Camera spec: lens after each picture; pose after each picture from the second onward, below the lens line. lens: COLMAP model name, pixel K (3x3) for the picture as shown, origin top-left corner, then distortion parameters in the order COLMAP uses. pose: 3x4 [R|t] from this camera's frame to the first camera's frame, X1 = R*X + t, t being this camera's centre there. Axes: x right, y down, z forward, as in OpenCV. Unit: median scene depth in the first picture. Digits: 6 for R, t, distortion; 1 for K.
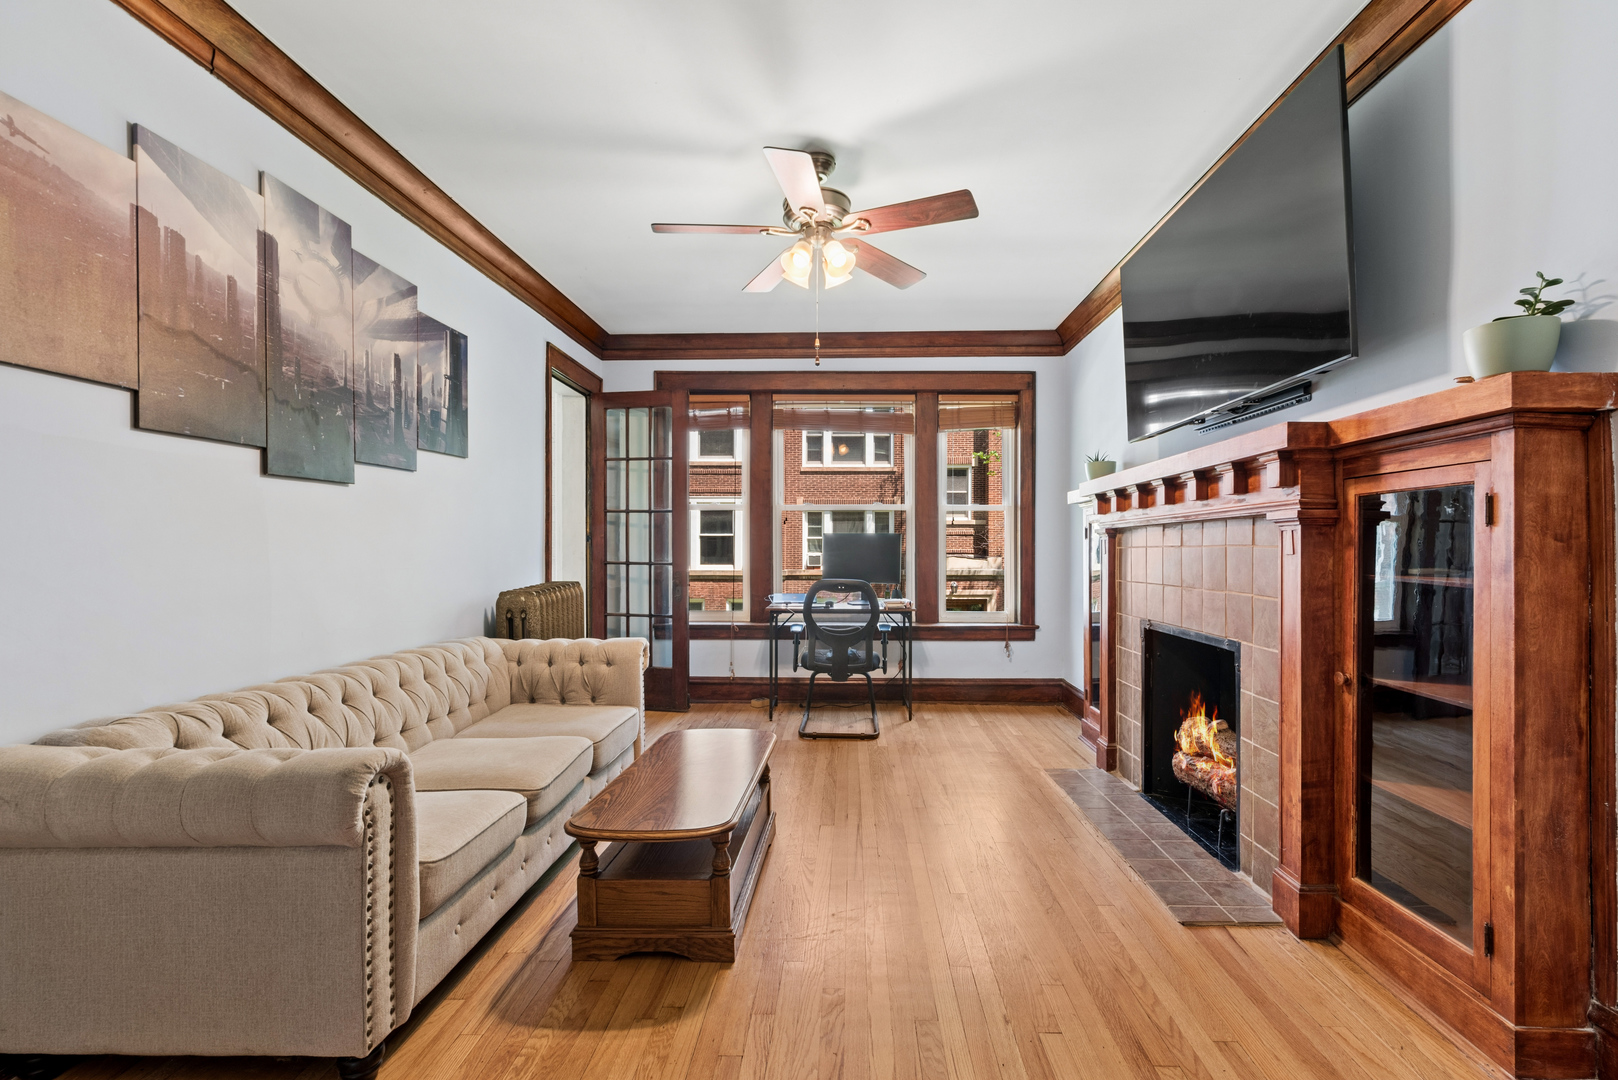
lens RADIAL K [[695.1, 0, 817.7], [0, 695.1, 545.8], [0, 0, 1]] dist [0.000278, -0.001150]
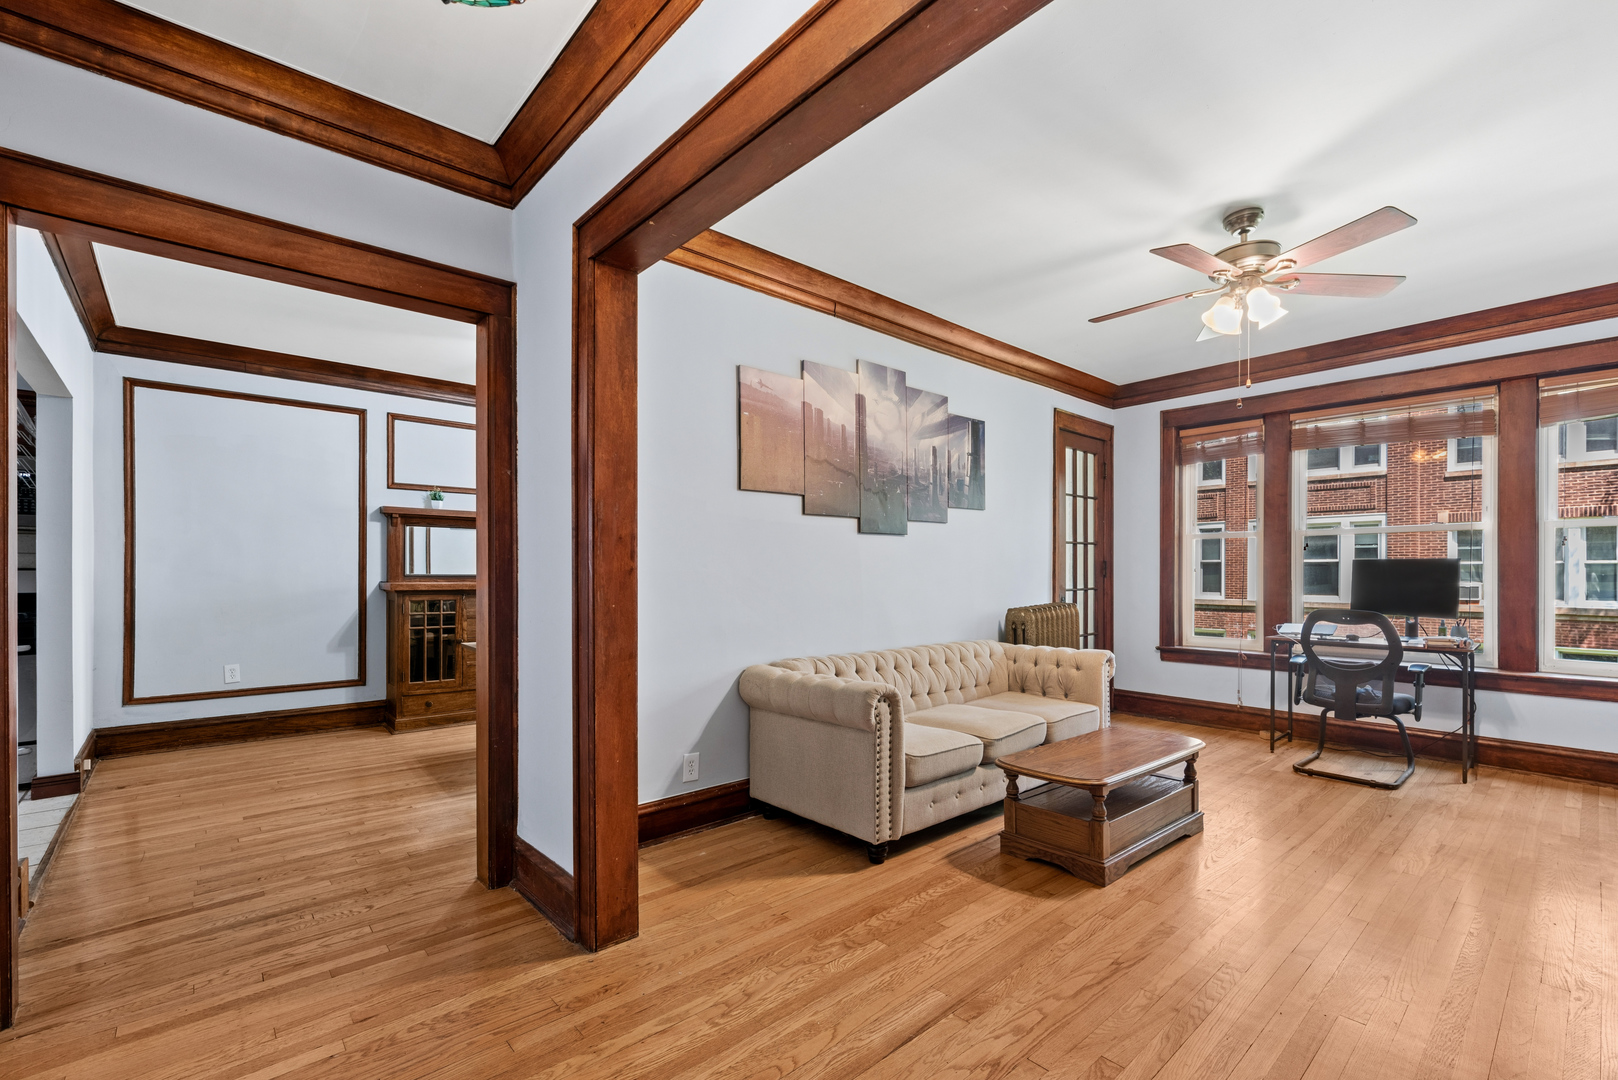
lens RADIAL K [[695.1, 0, 804.2], [0, 695.1, 573.7], [0, 0, 1]] dist [0.000278, -0.001150]
pose [[0.666172, -0.000108, -0.745798, 0.326755], [-0.000040, 1.000000, -0.000180, 0.000119], [0.745798, 0.000150, 0.666172, -0.209466]]
